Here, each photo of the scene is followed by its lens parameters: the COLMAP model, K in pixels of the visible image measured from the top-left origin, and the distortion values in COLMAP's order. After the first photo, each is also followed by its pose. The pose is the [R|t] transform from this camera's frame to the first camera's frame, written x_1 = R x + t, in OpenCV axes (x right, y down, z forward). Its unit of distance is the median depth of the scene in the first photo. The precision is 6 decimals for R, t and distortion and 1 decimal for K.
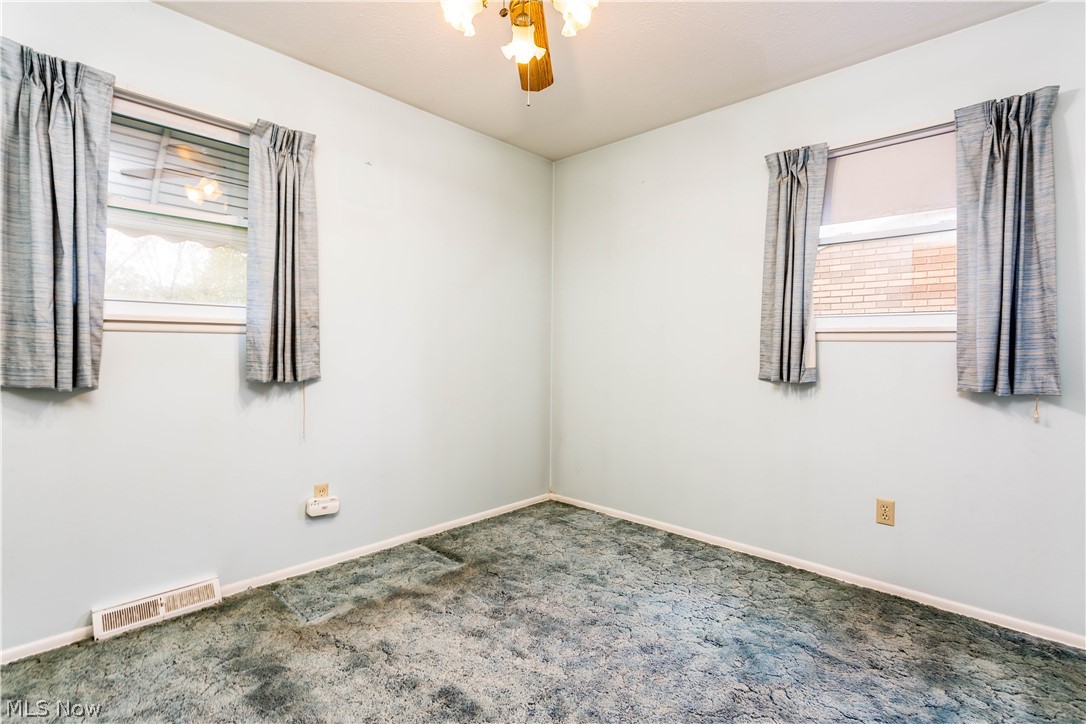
lens RADIAL K [[529.1, 0, 544.2], [0, 529.1, 363.6], [0, 0, 1]] dist [-0.002745, -0.000192]
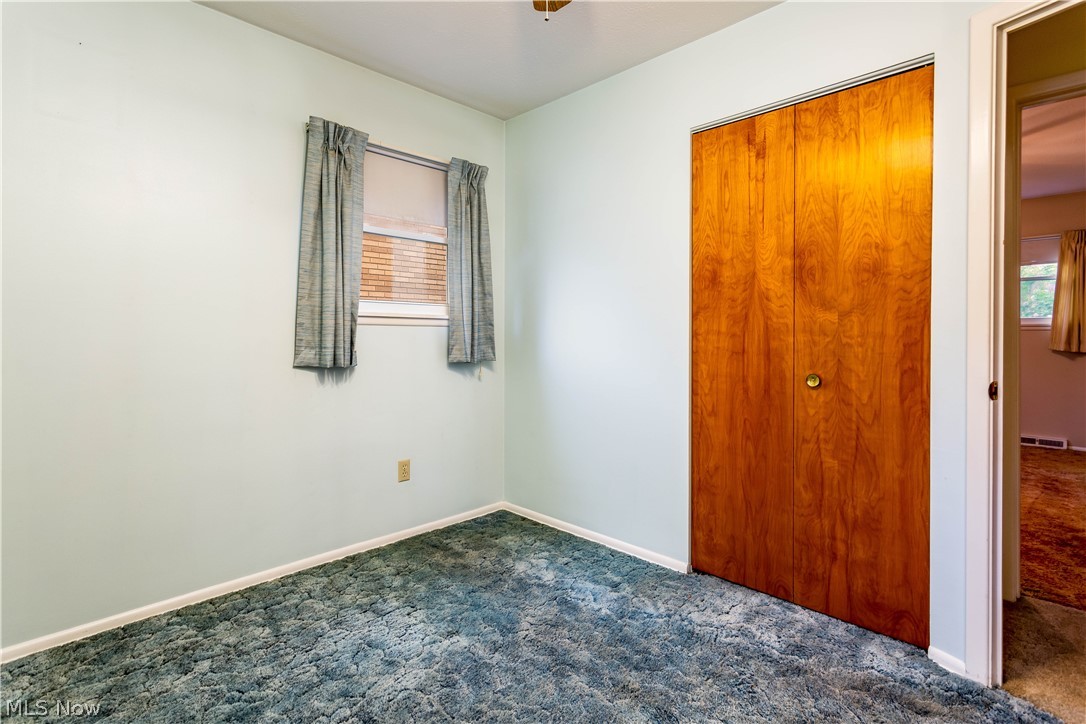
lens RADIAL K [[529.1, 0, 561.6], [0, 529.1, 338.2], [0, 0, 1]] dist [-0.002745, -0.000192]
pose [[-0.009717, -0.018393, 0.999784, -0.508108], [0.026636, 0.999471, 0.018646, -0.025352], [-0.999598, 0.026811, -0.009222, 0.621678]]
